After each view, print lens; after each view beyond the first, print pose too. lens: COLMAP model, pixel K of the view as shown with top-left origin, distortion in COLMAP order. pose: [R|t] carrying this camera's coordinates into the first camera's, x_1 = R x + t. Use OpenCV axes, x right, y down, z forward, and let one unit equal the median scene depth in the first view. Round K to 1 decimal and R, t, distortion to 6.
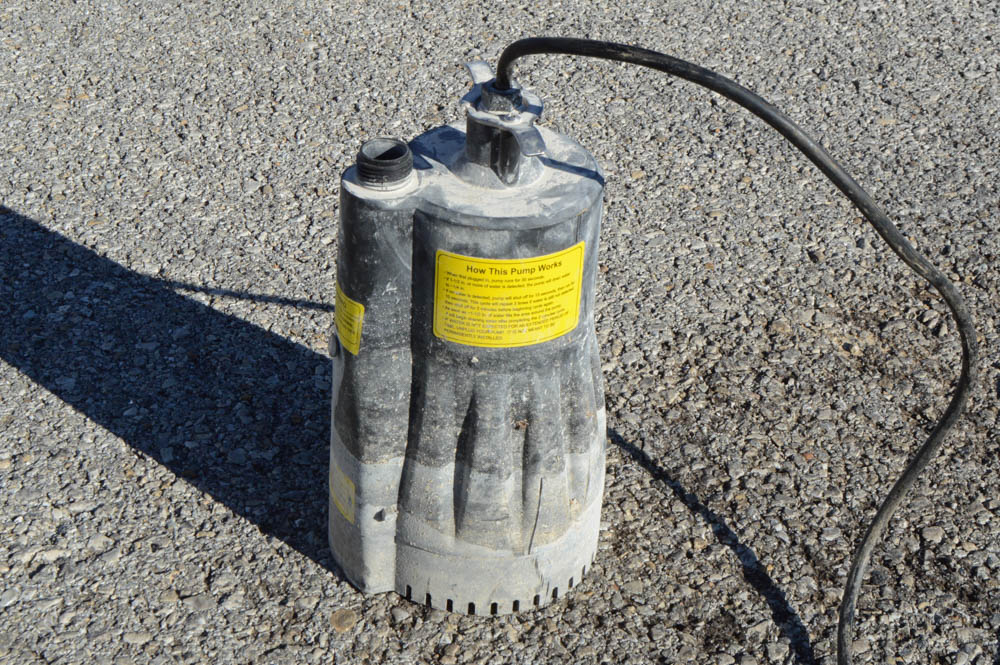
lens RADIAL K [[1398.3, 0, 500.3], [0, 1398.3, 332.4], [0, 0, 1]] dist [-0.015525, 0.000000]
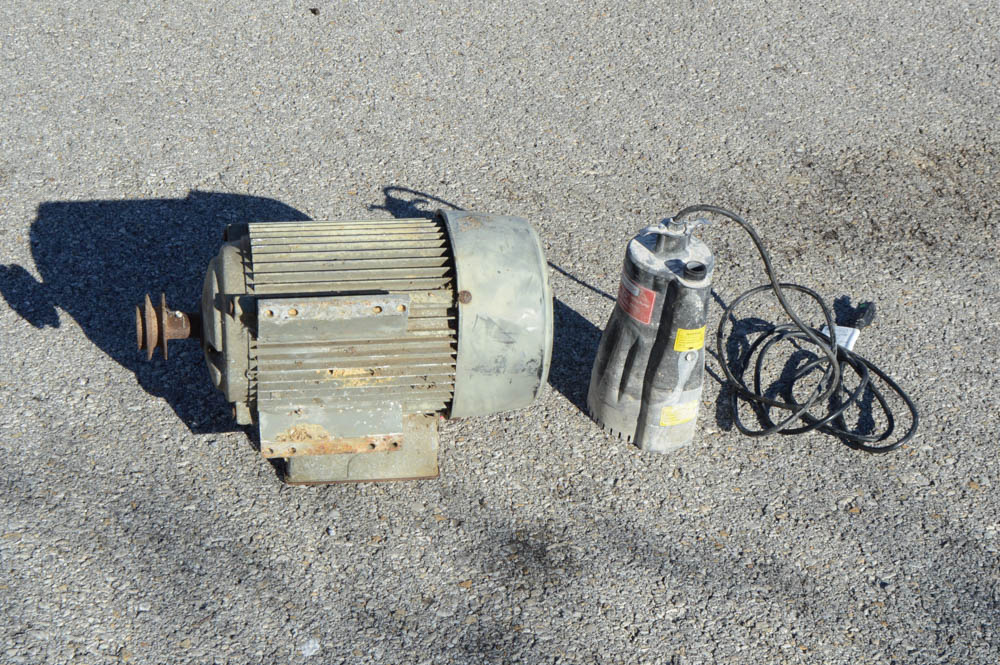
lens RADIAL K [[1562.9, 0, 499.7], [0, 1562.9, 332.8], [0, 0, 1]] dist [0.025966, 0.000000]
pose [[0.961907, 0.187896, -0.198571, 0.142802], [-0.190954, 0.981592, 0.003814, 0.407174], [0.195632, 0.034249, 0.980079, -1.684772]]
